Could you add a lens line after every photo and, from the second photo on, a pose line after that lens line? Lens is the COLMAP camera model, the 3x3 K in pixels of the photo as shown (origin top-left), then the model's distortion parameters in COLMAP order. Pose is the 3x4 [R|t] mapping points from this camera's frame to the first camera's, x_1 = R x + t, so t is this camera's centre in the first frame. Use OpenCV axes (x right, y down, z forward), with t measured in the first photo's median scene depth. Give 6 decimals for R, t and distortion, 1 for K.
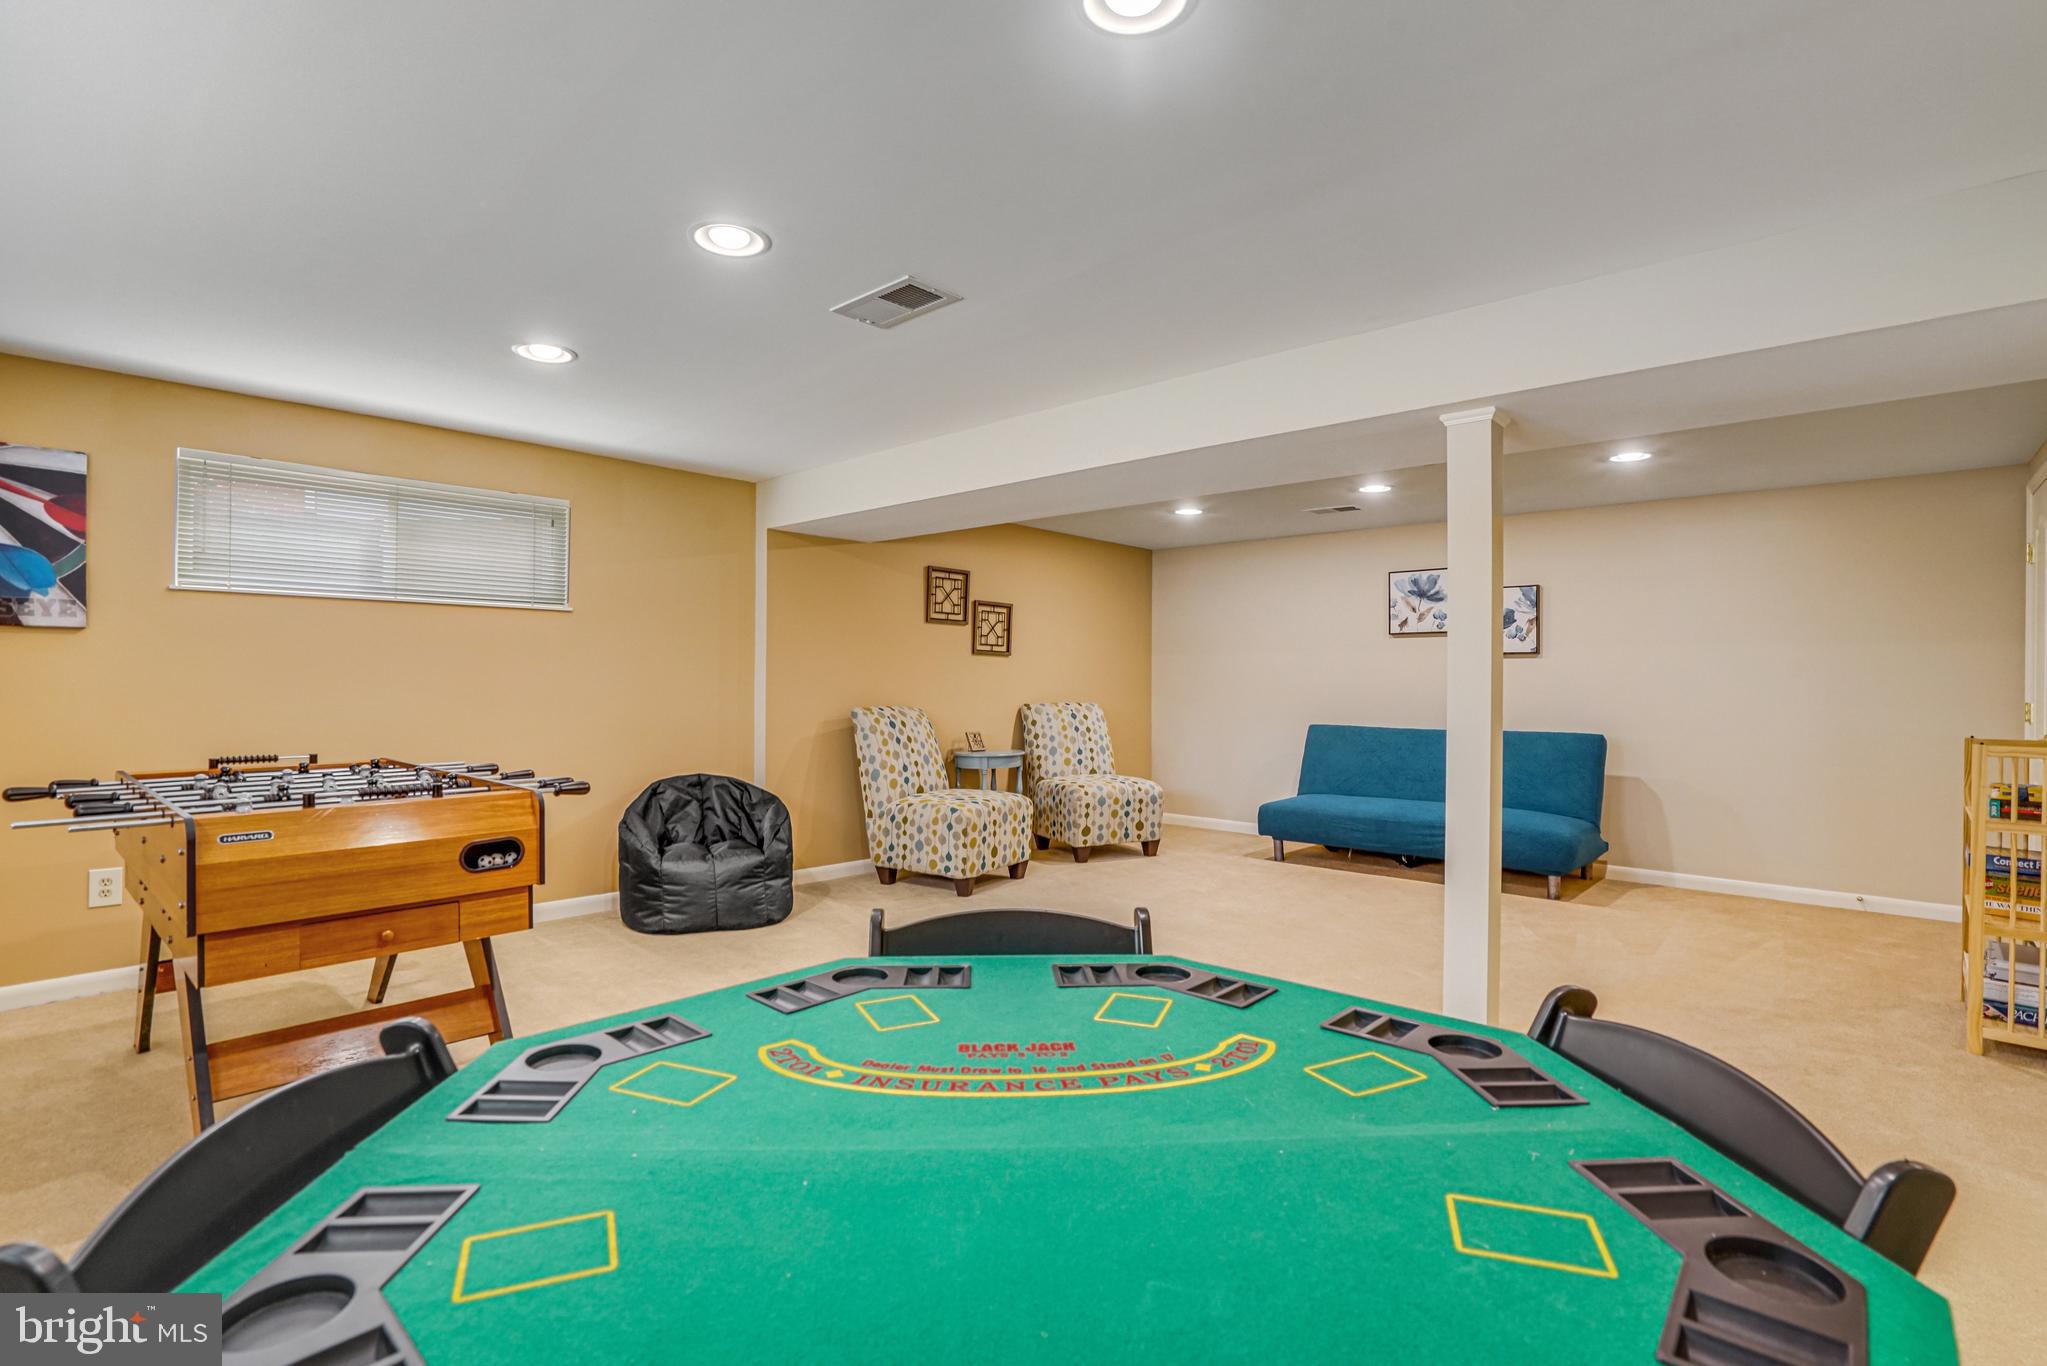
lens RADIAL K [[974.1, 0, 1017.4], [0, 974.1, 681.9], [0, 0, 1]] dist [-0.032083, 0.001780]
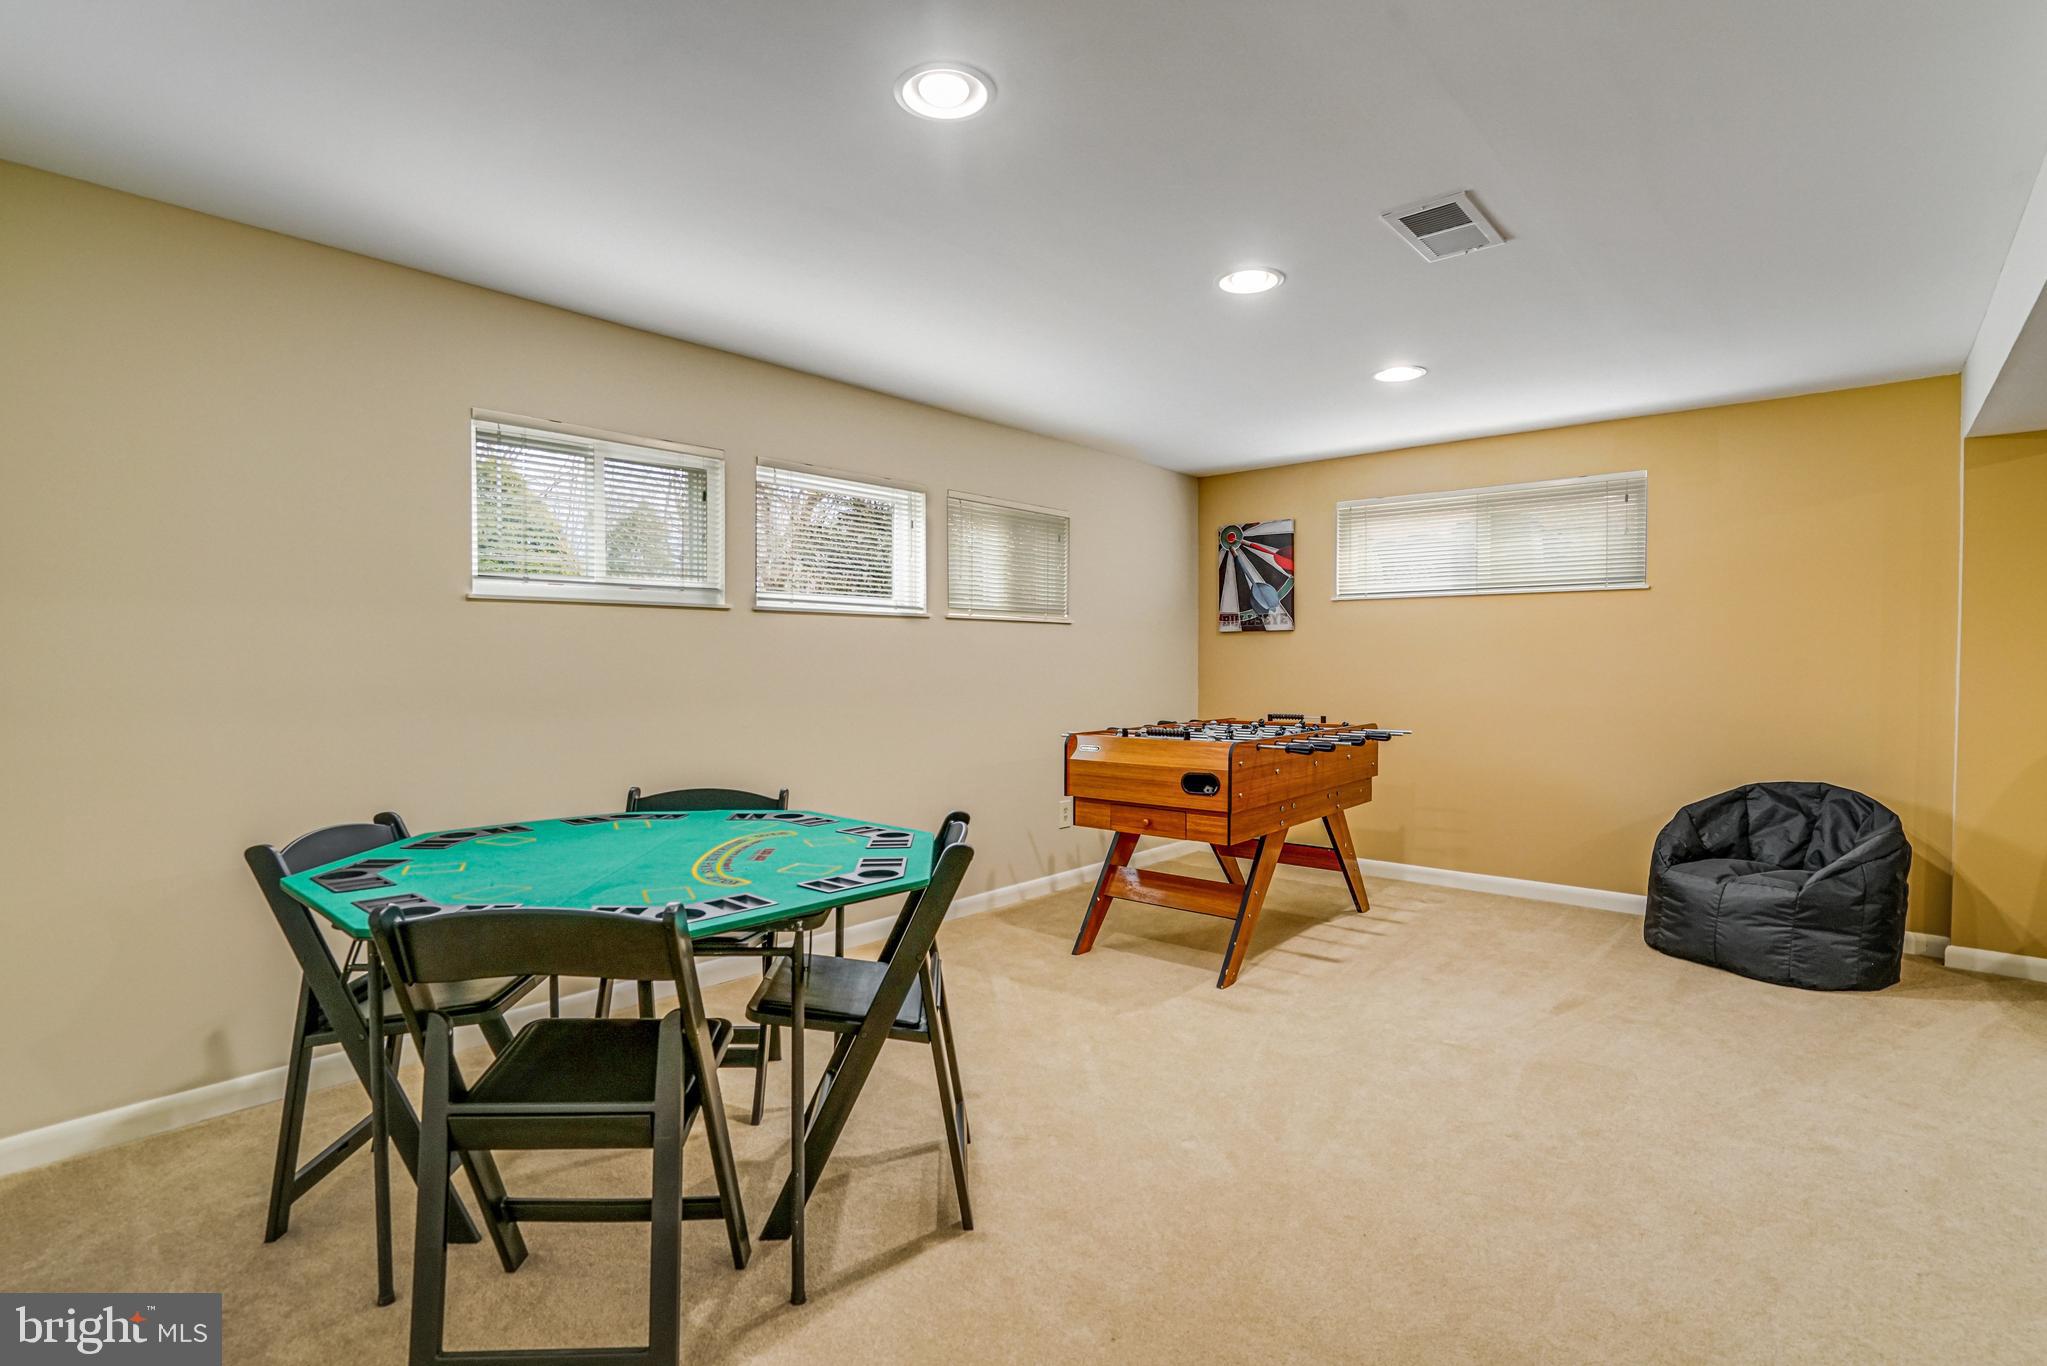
lens RADIAL K [[974.1, 0, 1018.2], [0, 974.1, 686.0], [0, 0, 1]] dist [-0.032083, 0.001780]
pose [[0.023115, 0.018140, -0.999568, 0.399200], [-0.003719, 0.999830, 0.018059, 0.005233], [0.999726, 0.003300, 0.023179, 0.323132]]
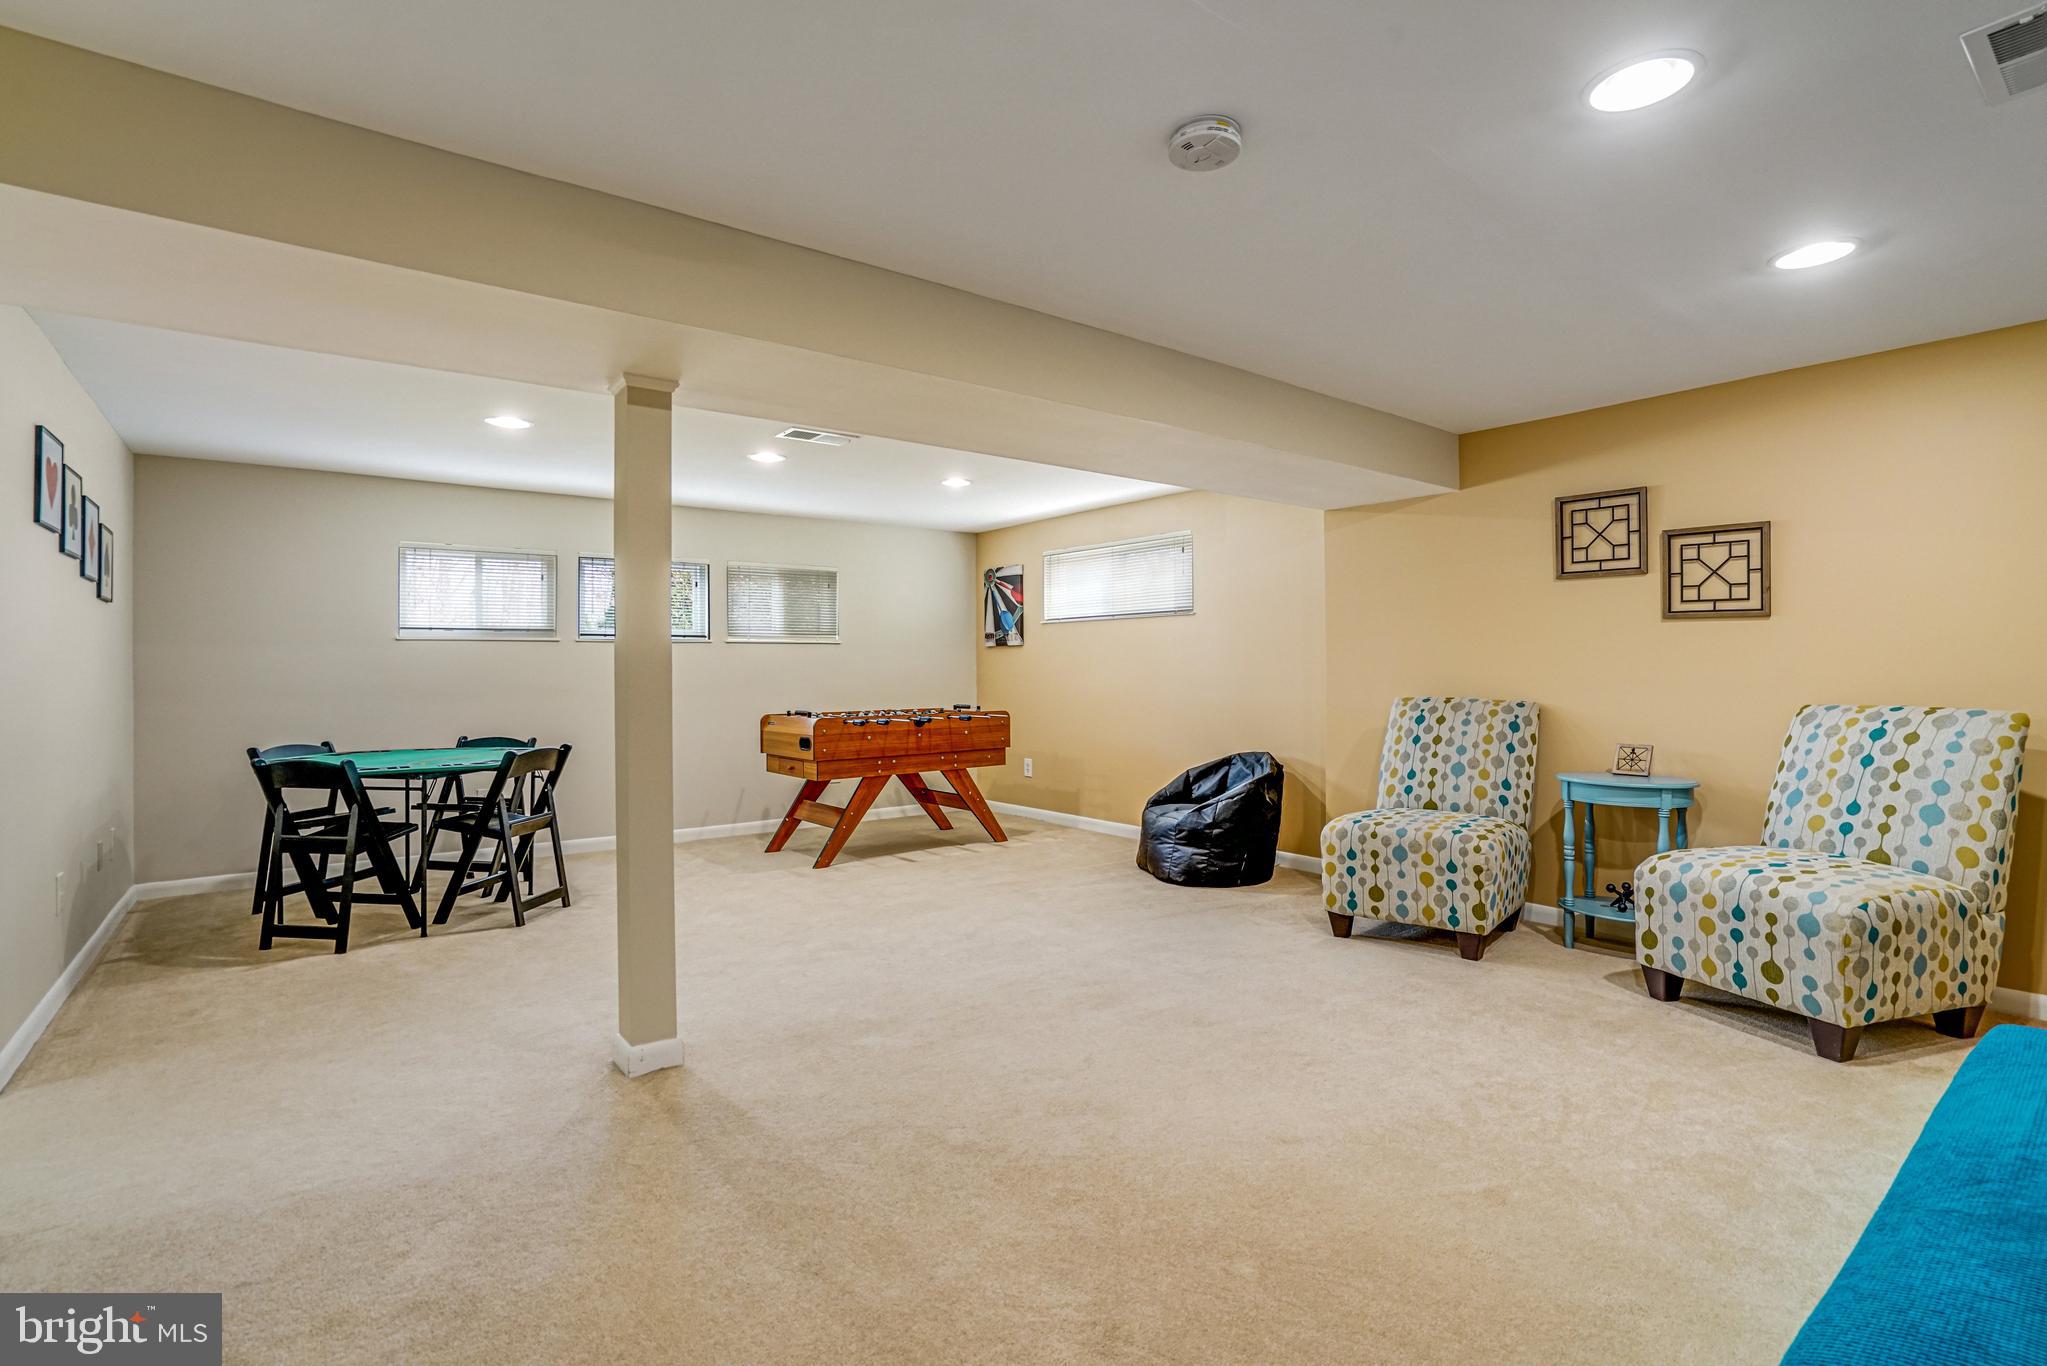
lens RADIAL K [[974.1, 0, 1021.8], [0, 974.1, 668.2], [0, 0, 1]] dist [-0.032083, 0.001780]
pose [[-0.170804, -0.007236, -0.985278, 0.771880], [0.001274, 0.999971, -0.007565, 0.007774], [0.985304, -0.002547, -0.170790, 0.883873]]
